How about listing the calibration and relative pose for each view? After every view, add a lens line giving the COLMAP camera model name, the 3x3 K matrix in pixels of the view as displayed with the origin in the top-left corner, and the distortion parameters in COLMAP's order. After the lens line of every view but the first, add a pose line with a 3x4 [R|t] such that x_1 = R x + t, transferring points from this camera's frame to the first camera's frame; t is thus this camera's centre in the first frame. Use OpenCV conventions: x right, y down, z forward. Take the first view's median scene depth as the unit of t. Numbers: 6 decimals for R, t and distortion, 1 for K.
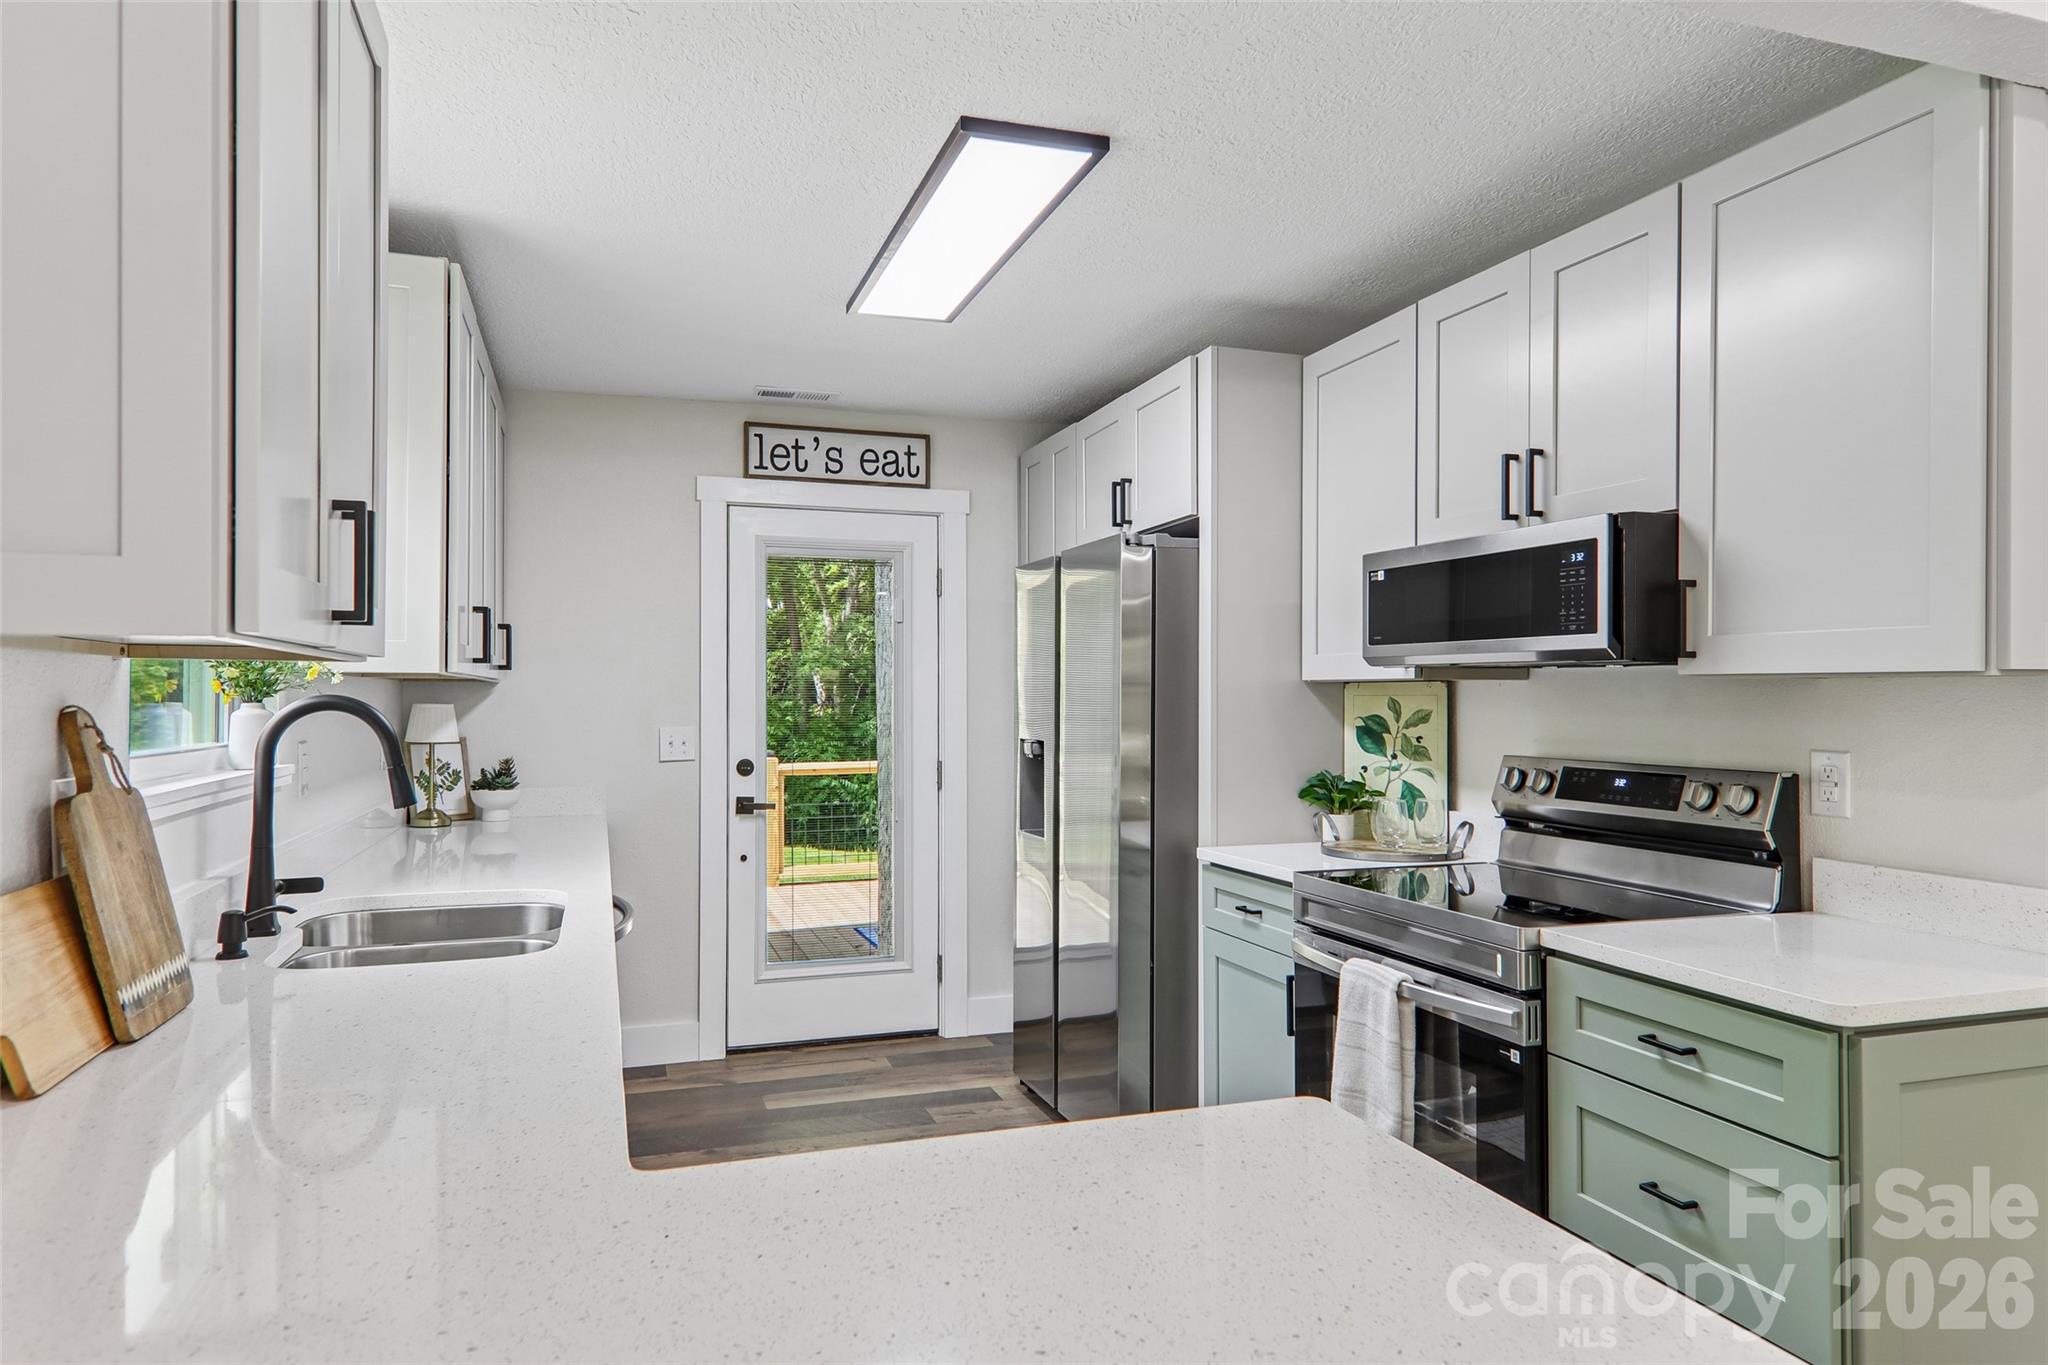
lens RADIAL K [[1266.4, 0, 1017.9], [0, 1266.4, 686.7], [0, 0, 1]] dist [0.029443, -0.008112]
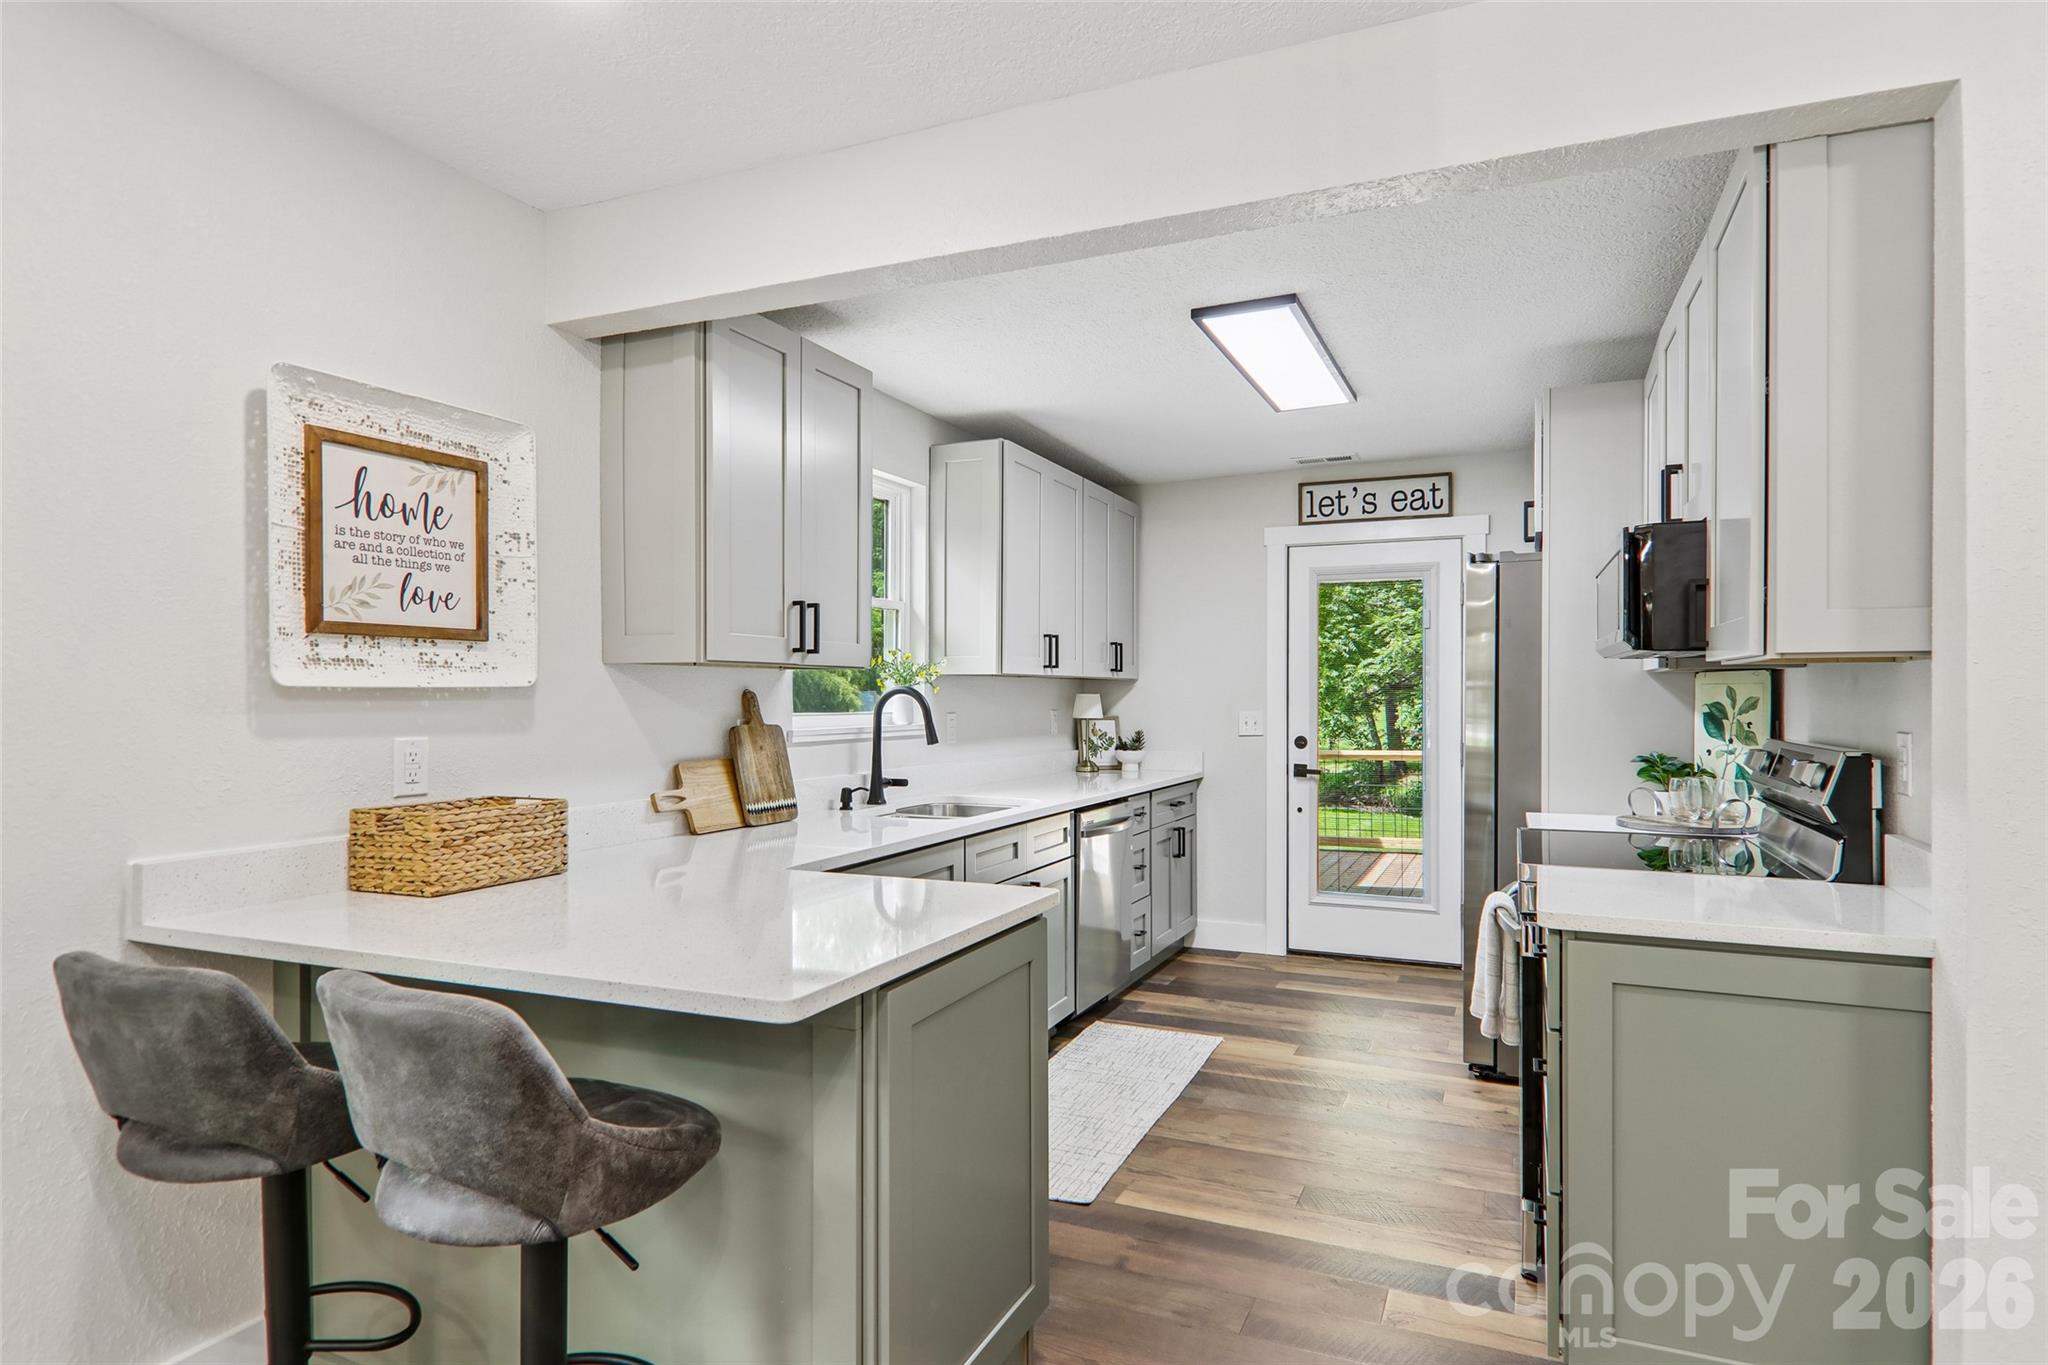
lens RADIAL K [[1145.3, 0, 1030.0], [0, 1145.3, 693.0], [0, 0, 1]] dist [0.031008, -0.018679]
pose [[0.742161, -0.001857, -0.670219, 0.514978], [0.005896, 0.999976, 0.003758, 0.007571], [0.670196, -0.006741, 0.742154, -0.116689]]
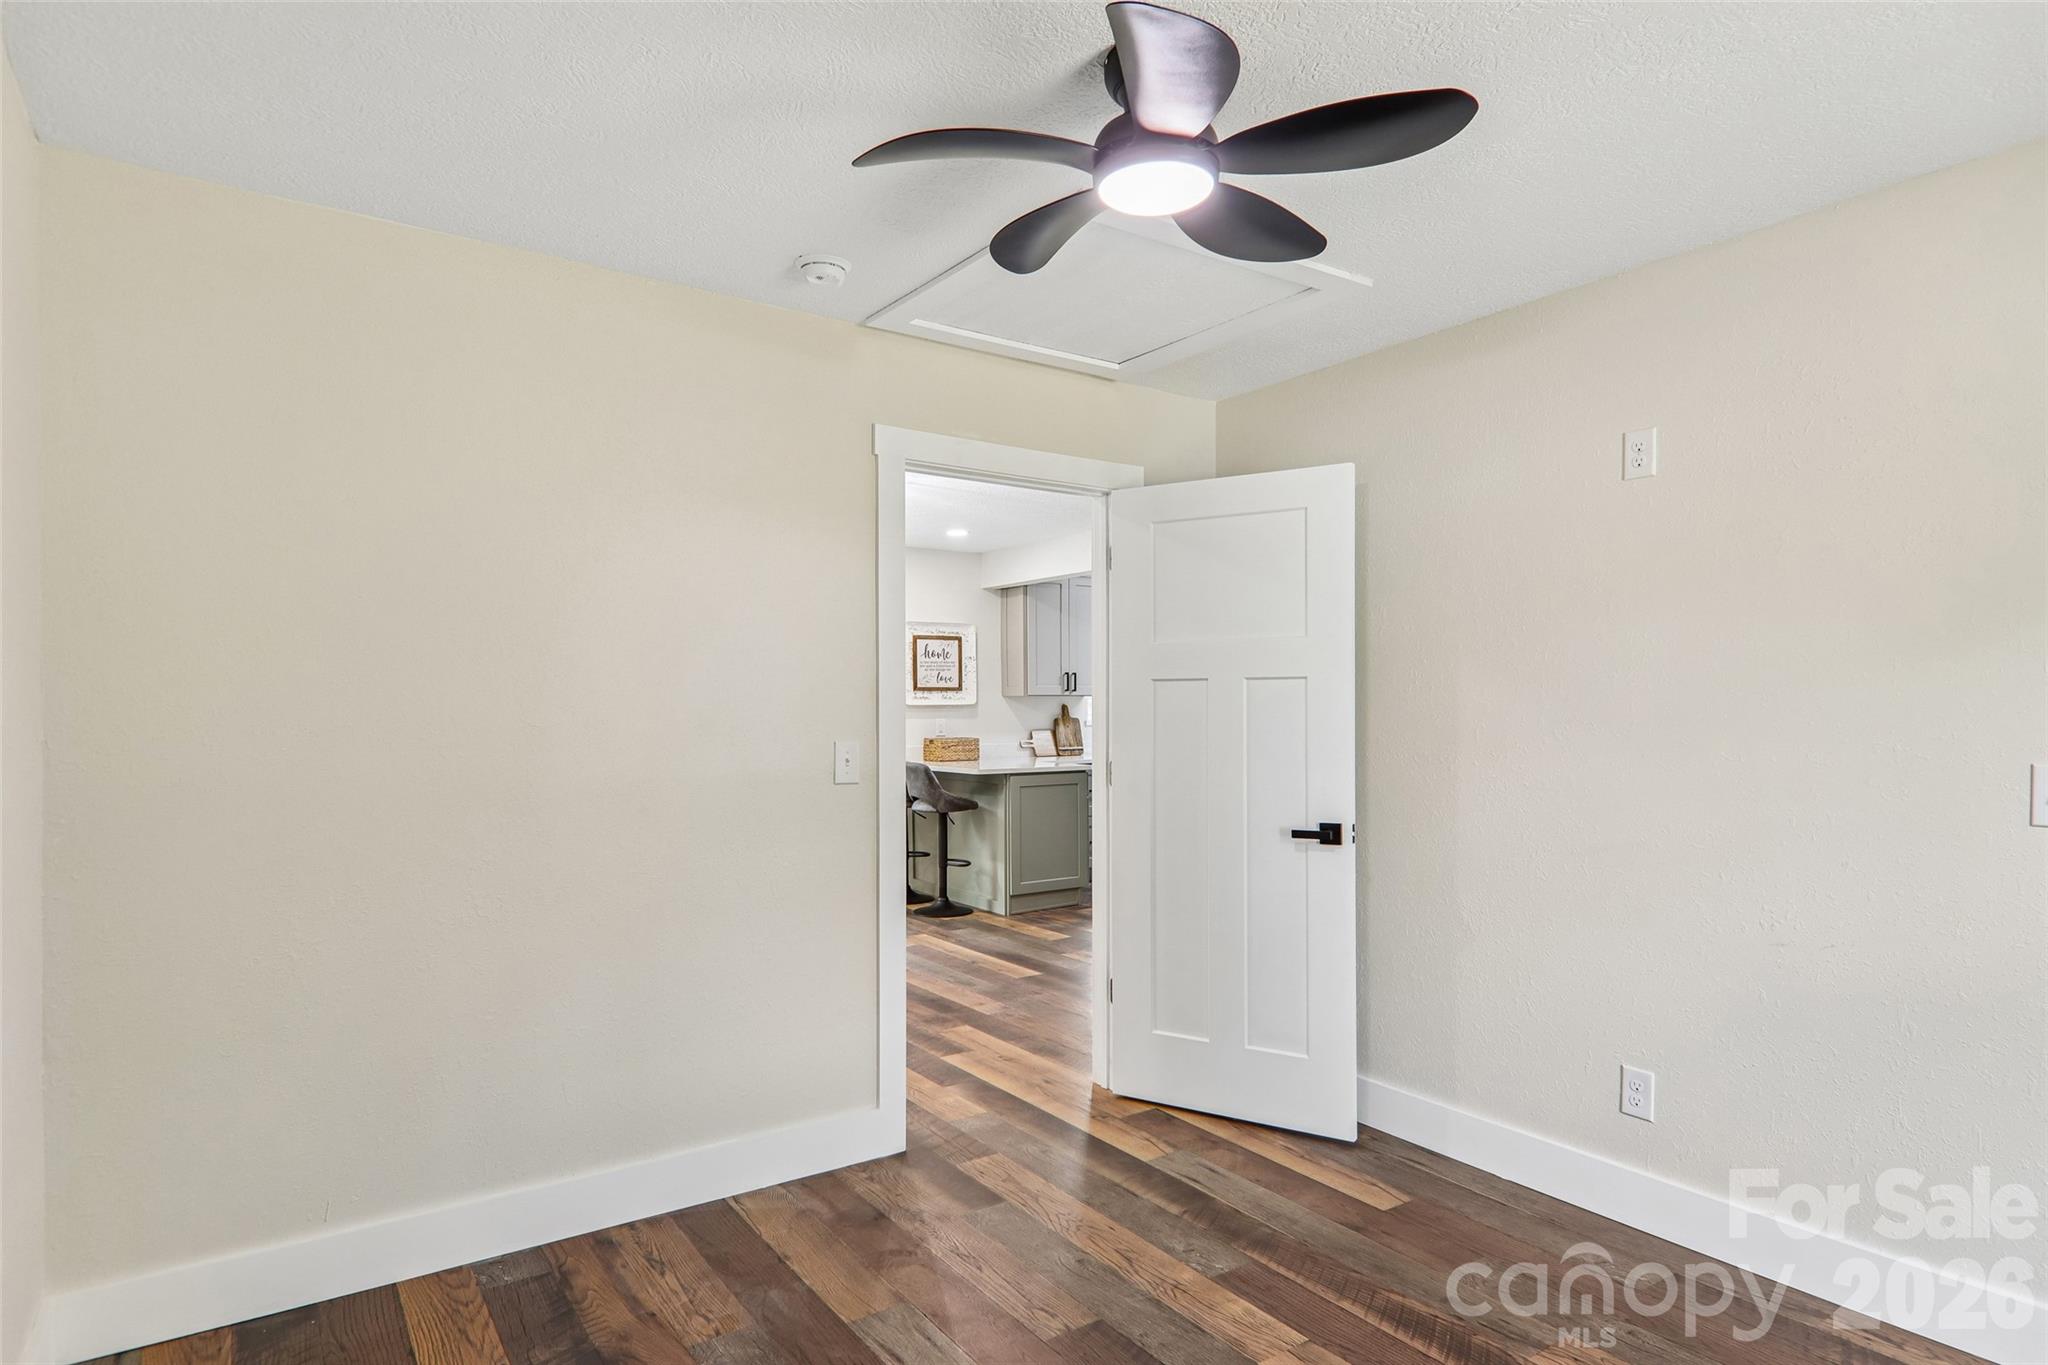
lens RADIAL K [[1145.3, 0, 1009.7], [0, 1145.3, 678.9], [0, 0, 1]] dist [0.031008, -0.018679]
pose [[0.260353, -0.024584, -0.965201, 2.150243], [0.013111, 0.999674, -0.021925, 0.004758], [0.965425, -0.006947, 0.260590, -0.338099]]
